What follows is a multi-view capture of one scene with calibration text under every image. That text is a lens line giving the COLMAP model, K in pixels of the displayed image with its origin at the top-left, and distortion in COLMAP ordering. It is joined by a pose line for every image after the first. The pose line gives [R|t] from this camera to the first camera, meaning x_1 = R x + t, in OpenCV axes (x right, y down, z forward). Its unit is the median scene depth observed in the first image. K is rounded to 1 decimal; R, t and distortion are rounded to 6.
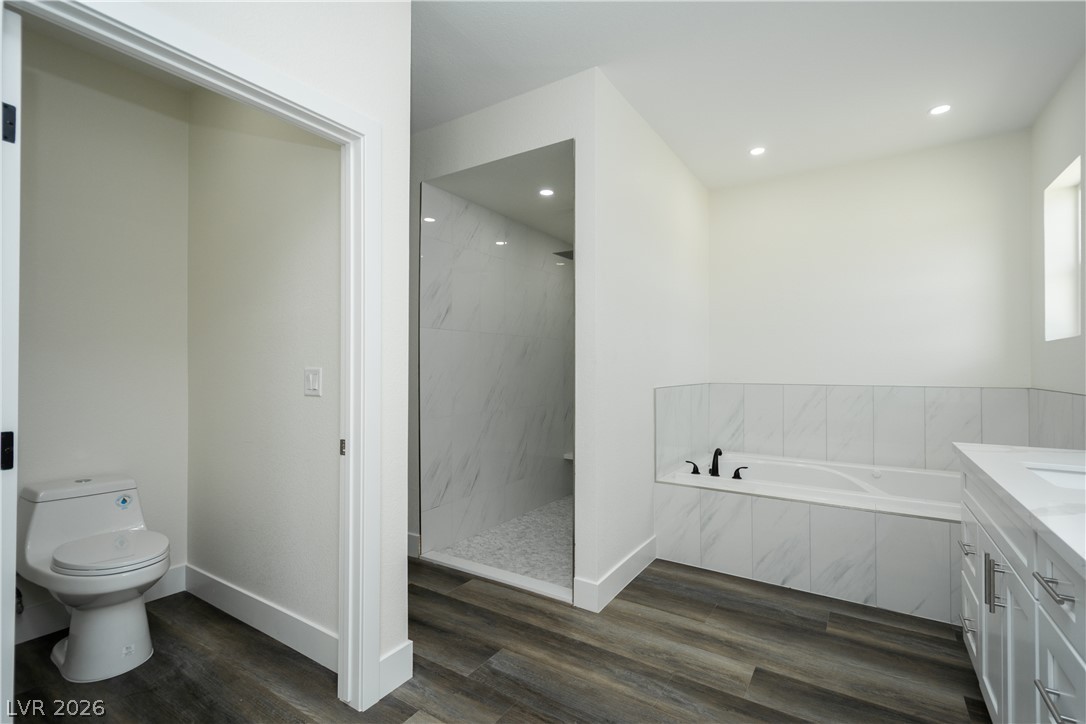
lens RADIAL K [[482.2, 0, 544.1], [0, 482.2, 368.3], [0, 0, 1]] dist [0.007653, -0.000165]
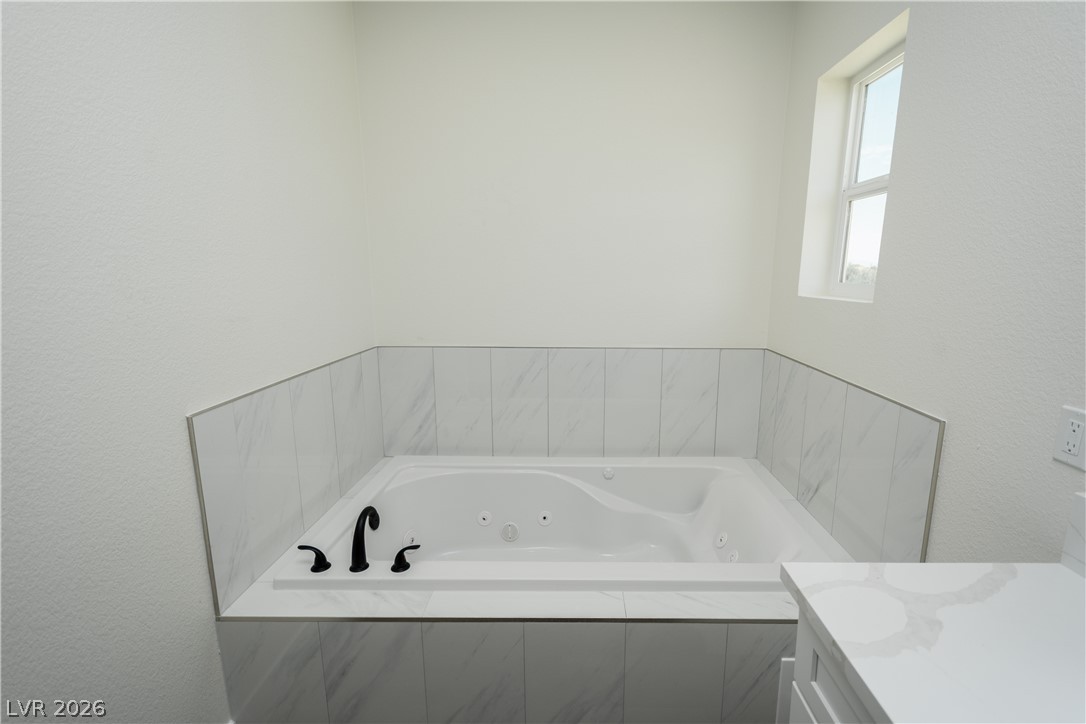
lens RADIAL K [[482.2, 0, 551.5], [0, 482.2, 360.8], [0, 0, 1]] dist [0.007653, -0.000165]
pose [[0.852521, -0.084301, 0.515849, 0.282499], [-0.014054, 0.982854, 0.183848, -0.082448], [-0.522503, -0.163984, 0.836719, 0.511889]]
